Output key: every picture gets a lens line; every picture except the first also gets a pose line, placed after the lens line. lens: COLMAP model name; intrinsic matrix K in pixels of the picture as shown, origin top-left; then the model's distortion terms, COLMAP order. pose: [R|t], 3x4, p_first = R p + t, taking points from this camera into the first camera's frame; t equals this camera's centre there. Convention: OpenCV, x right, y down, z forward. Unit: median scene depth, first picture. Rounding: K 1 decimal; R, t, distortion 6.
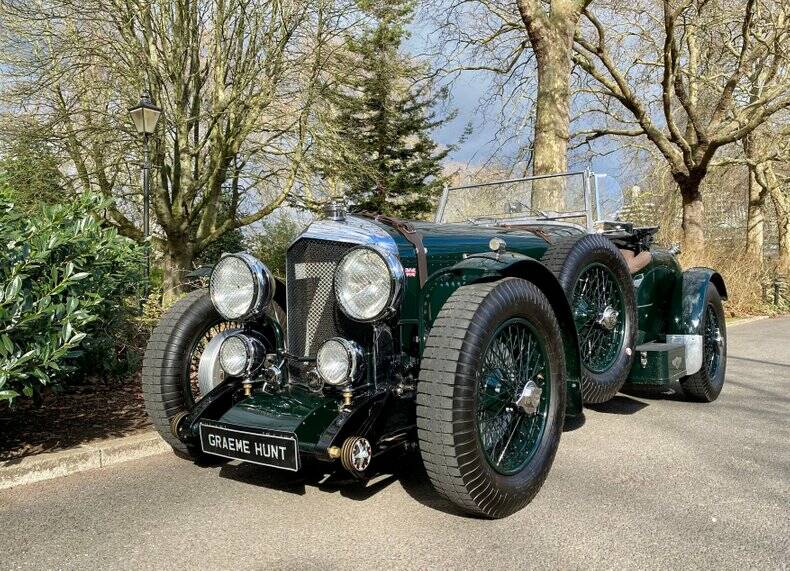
lens RADIAL K [[688.8, 0, 405.9], [0, 688.8, 280.1], [0, 0, 1]] dist [0.025970, -0.034917]
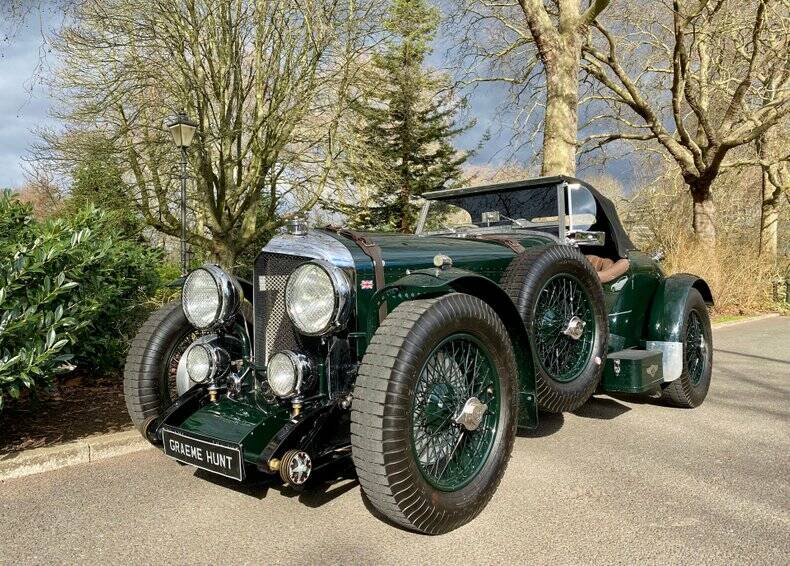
lens RADIAL K [[629.9, 0, 373.3], [0, 629.9, 266.1], [0, 0, 1]] dist [0.015020, -0.017689]
pose [[0.995259, 0.002034, -0.097243, 0.099459], [-0.003287, 0.999914, -0.012724, -0.025479], [0.097209, 0.012984, 0.995179, 0.057993]]
